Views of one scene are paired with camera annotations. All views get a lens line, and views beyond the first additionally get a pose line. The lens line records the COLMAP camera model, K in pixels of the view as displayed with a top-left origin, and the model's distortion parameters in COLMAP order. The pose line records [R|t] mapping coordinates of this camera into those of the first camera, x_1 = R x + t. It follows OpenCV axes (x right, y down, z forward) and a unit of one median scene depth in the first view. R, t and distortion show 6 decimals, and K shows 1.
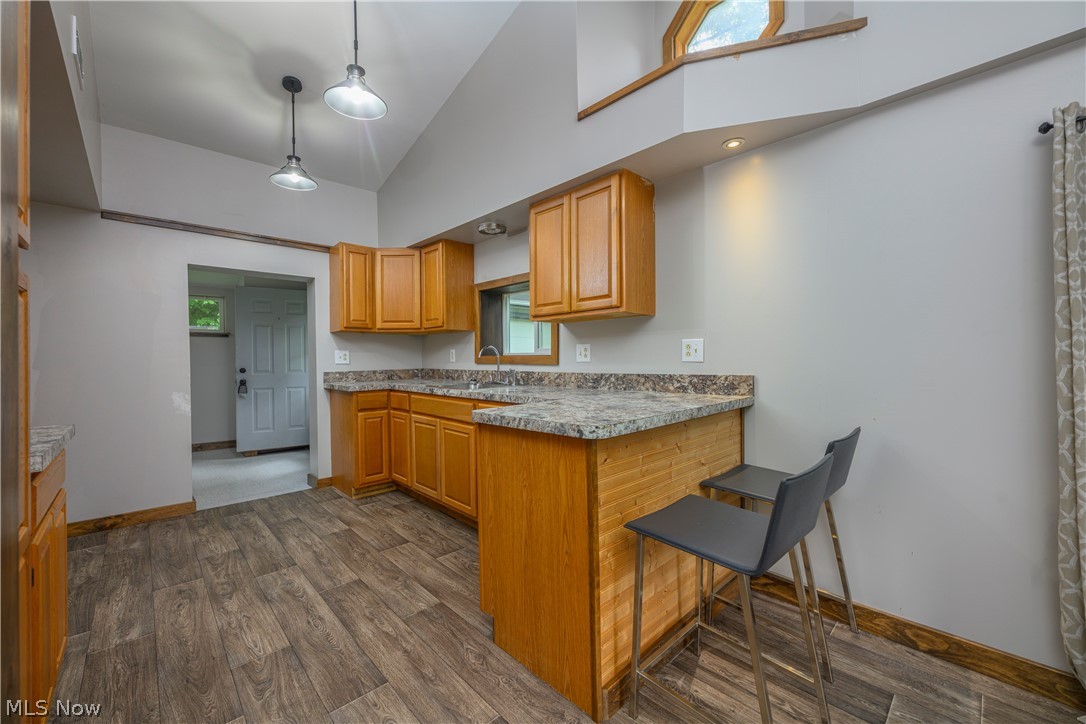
lens RADIAL K [[430.6, 0, 547.6], [0, 430.6, 360.6], [0, 0, 1]] dist [0.001809, 0.000894]
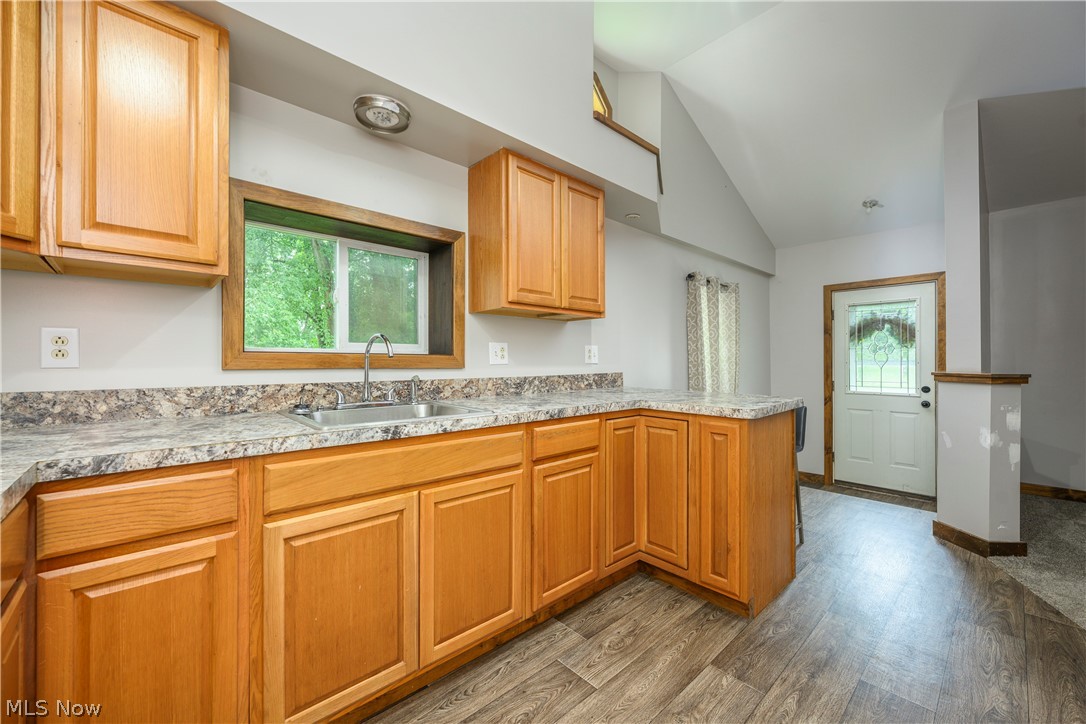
lens RADIAL K [[430.6, 0, 534.4], [0, 430.6, 362.3], [0, 0, 1]] dist [0.001809, 0.000894]
pose [[0.028288, 0.009296, 0.999557, -0.833886], [0.008535, 0.999918, -0.009541, 0.008703], [-0.999563, 0.008801, 0.028206, 1.025578]]
